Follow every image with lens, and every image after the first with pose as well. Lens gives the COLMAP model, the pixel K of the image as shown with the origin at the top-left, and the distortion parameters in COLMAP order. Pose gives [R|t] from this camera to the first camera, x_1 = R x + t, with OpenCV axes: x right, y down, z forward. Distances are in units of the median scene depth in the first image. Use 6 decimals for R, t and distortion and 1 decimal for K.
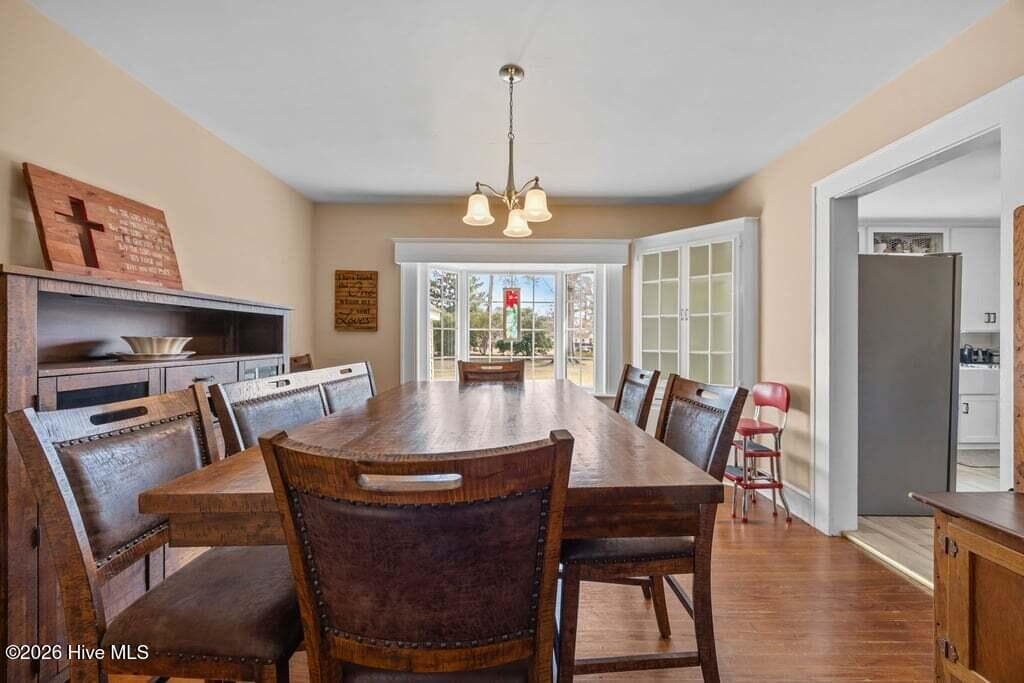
lens RADIAL K [[393.7, 0, 512.7], [0, 393.7, 339.7], [0, 0, 1]] dist [0.000783, 0.000361]
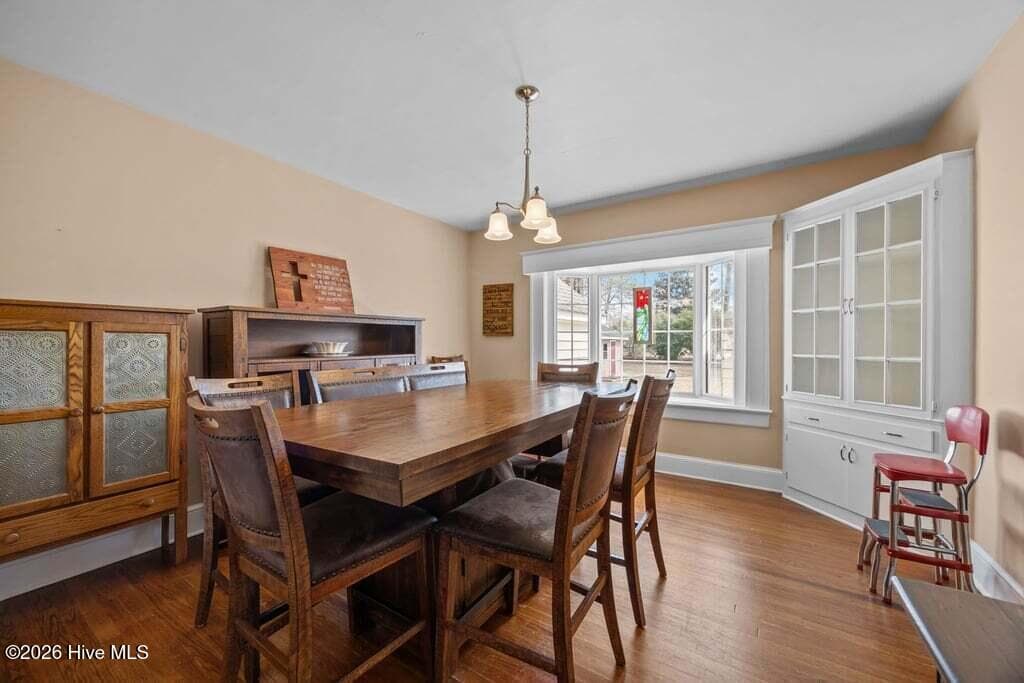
lens RADIAL K [[393.7, 0, 506.1], [0, 393.7, 345.3], [0, 0, 1]] dist [0.000783, 0.000361]
pose [[0.833228, -0.003078, -0.552921, 0.407375], [0.005718, 0.999979, 0.003050, 0.003680], [0.552900, -0.005703, 0.833228, 0.054247]]
